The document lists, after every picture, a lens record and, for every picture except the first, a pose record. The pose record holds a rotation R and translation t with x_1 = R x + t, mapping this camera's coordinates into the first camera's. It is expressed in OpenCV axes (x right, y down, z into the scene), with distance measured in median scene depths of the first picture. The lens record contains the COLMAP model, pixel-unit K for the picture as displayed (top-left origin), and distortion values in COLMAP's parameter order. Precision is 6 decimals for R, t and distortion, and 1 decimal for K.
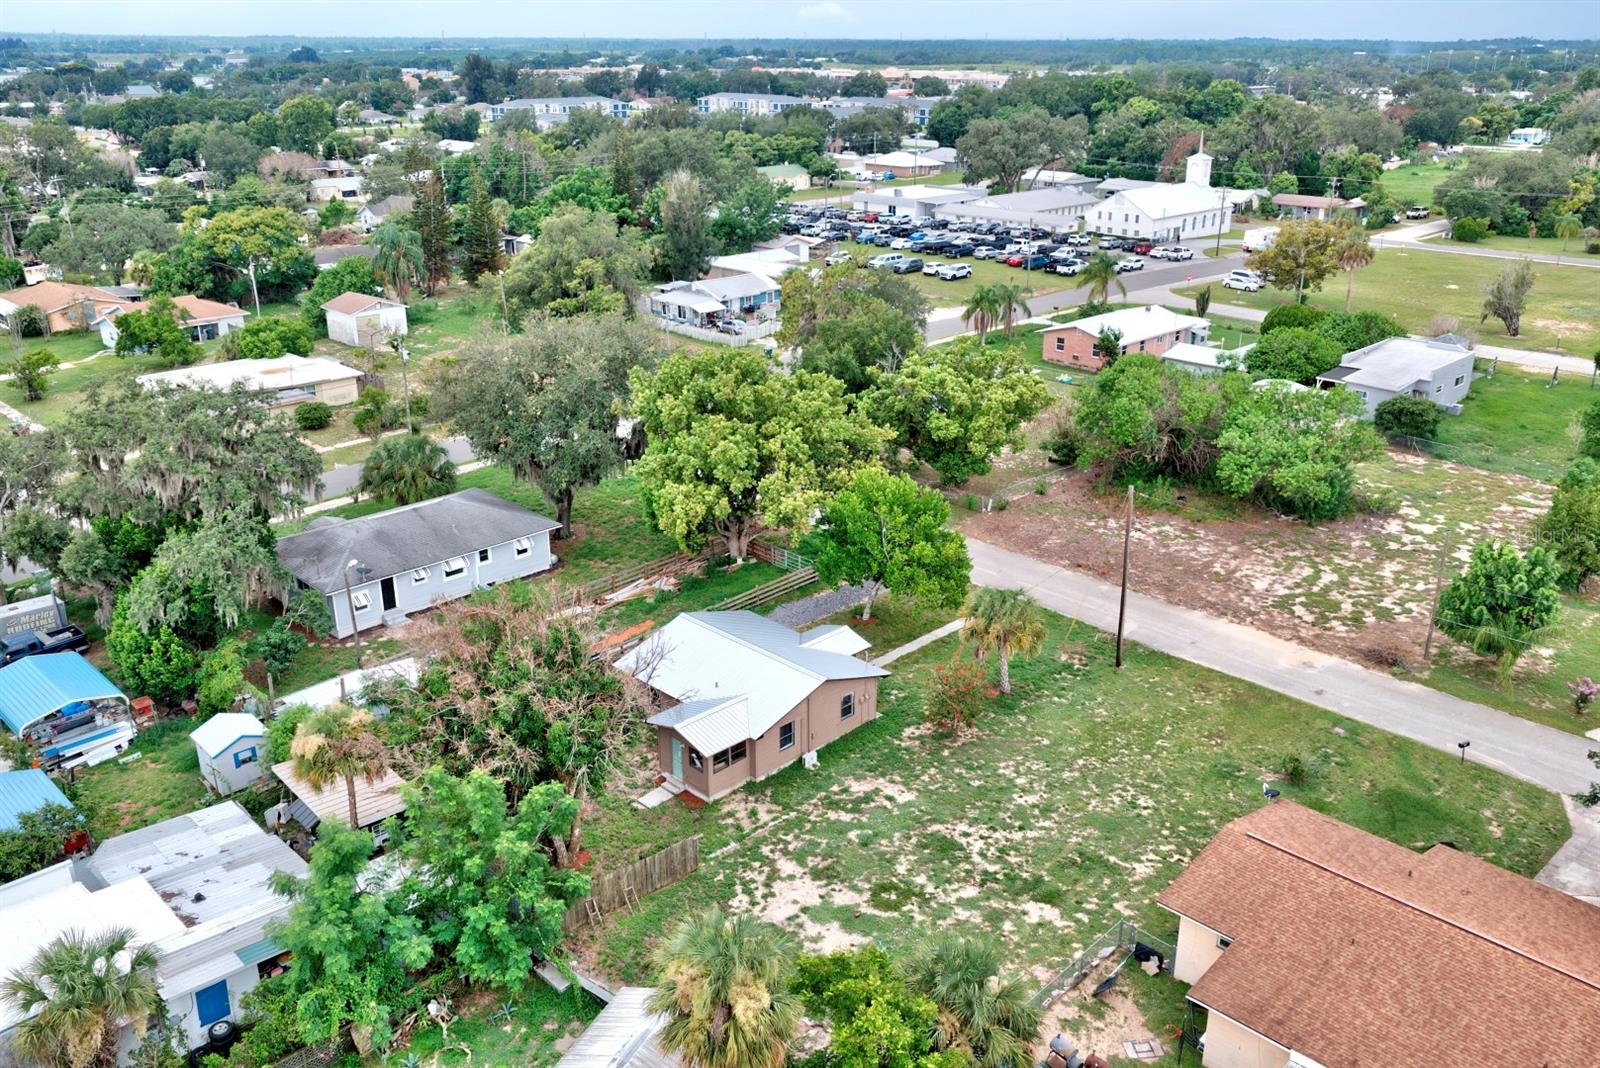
lens RADIAL K [[1295.2, 0, 803.1], [0, 1295.2, 571.2], [0, 0, 1]] dist [0.069478, -0.121000]
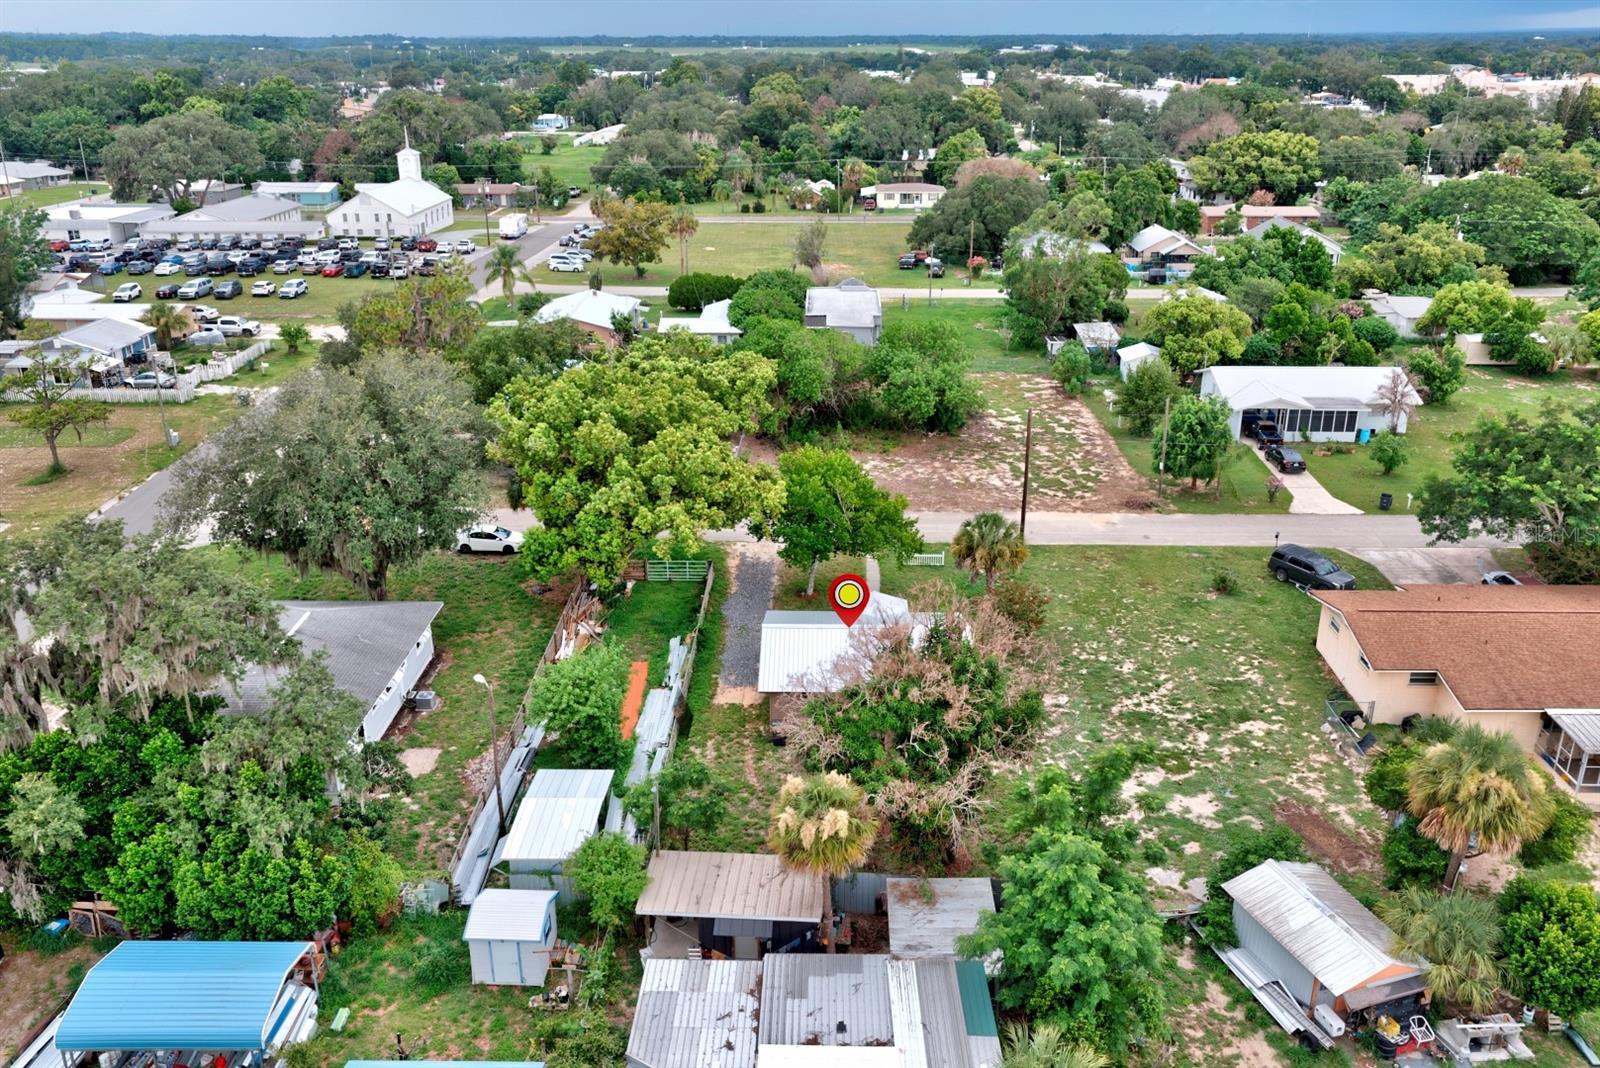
lens RADIAL K [[1295.2, 0, 803.1], [0, 1295.2, 571.2], [0, 0, 1]] dist [0.069478, -0.121000]
pose [[0.717322, -0.269051, 0.642698, -0.816628], [0.267476, 0.958092, 0.102550, -0.116713], [-0.643355, 0.098345, 0.759225, 0.280813]]
